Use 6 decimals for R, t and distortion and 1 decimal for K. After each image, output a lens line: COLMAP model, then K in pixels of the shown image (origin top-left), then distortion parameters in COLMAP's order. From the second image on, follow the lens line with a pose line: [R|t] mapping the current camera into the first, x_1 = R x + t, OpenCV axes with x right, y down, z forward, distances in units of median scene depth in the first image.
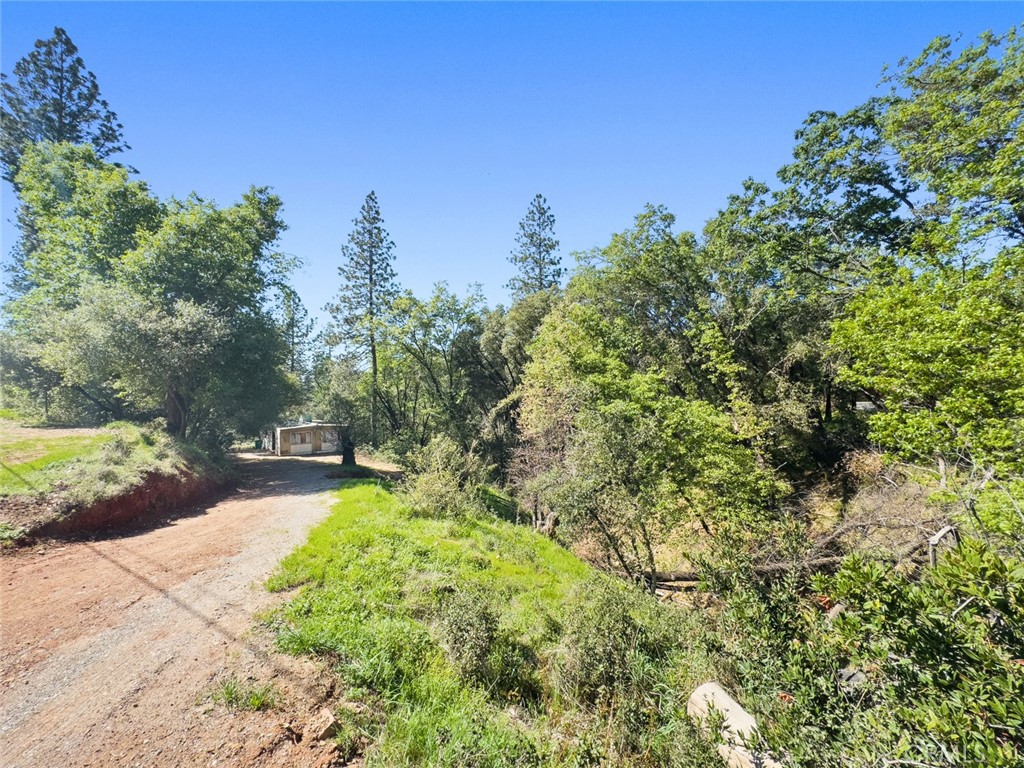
lens RADIAL K [[418.2, 0, 512.2], [0, 418.2, 386.6], [0, 0, 1]] dist [-0.024270, 0.011512]
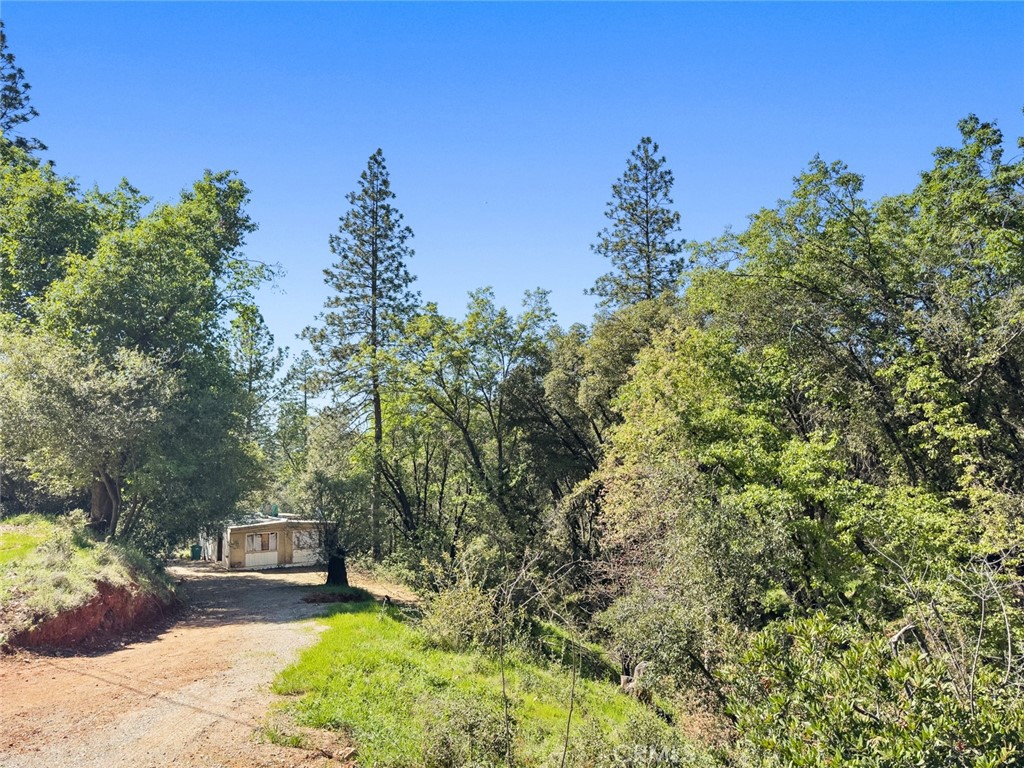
lens RADIAL K [[742.6, 0, 518.9], [0, 742.6, 389.4], [0, 0, 1]] dist [0.027746, -0.012314]
pose [[0.991616, -0.013199, -0.128542, 0.033353], [0.001954, 0.996187, -0.087219, -0.010129], [0.129203, 0.086237, 0.987861, -0.112286]]
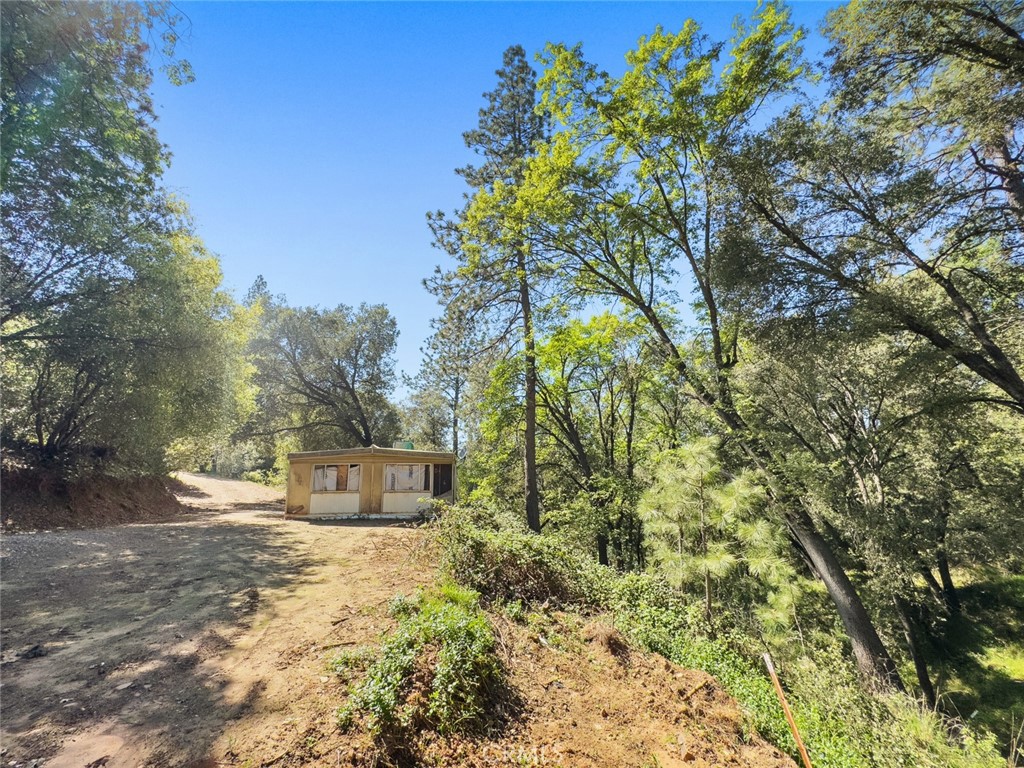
lens RADIAL K [[418.2, 0, 504.5], [0, 418.2, 384.1], [0, 0, 1]] dist [-0.024270, 0.011512]
pose [[0.834620, -0.128301, -0.535675, -0.183456], [0.014049, 0.977137, -0.212147, 0.171617], [0.550646, 0.169537, 0.817341, 1.030579]]
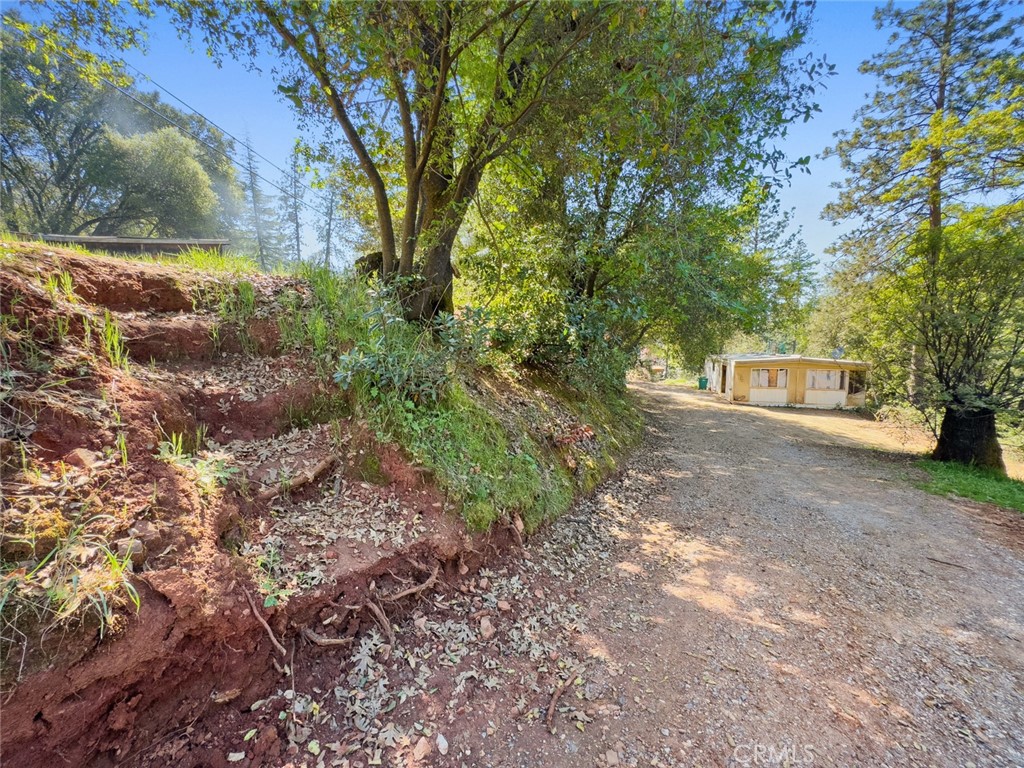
lens RADIAL K [[418.2, 0, 510.9], [0, 418.2, 384.5], [0, 0, 1]] dist [-0.024270, 0.011512]
pose [[0.546139, 0.096062, -0.832169, -0.305834], [0.003245, 0.993153, 0.116775, 0.088049], [0.837688, -0.066476, 0.542088, 0.527270]]
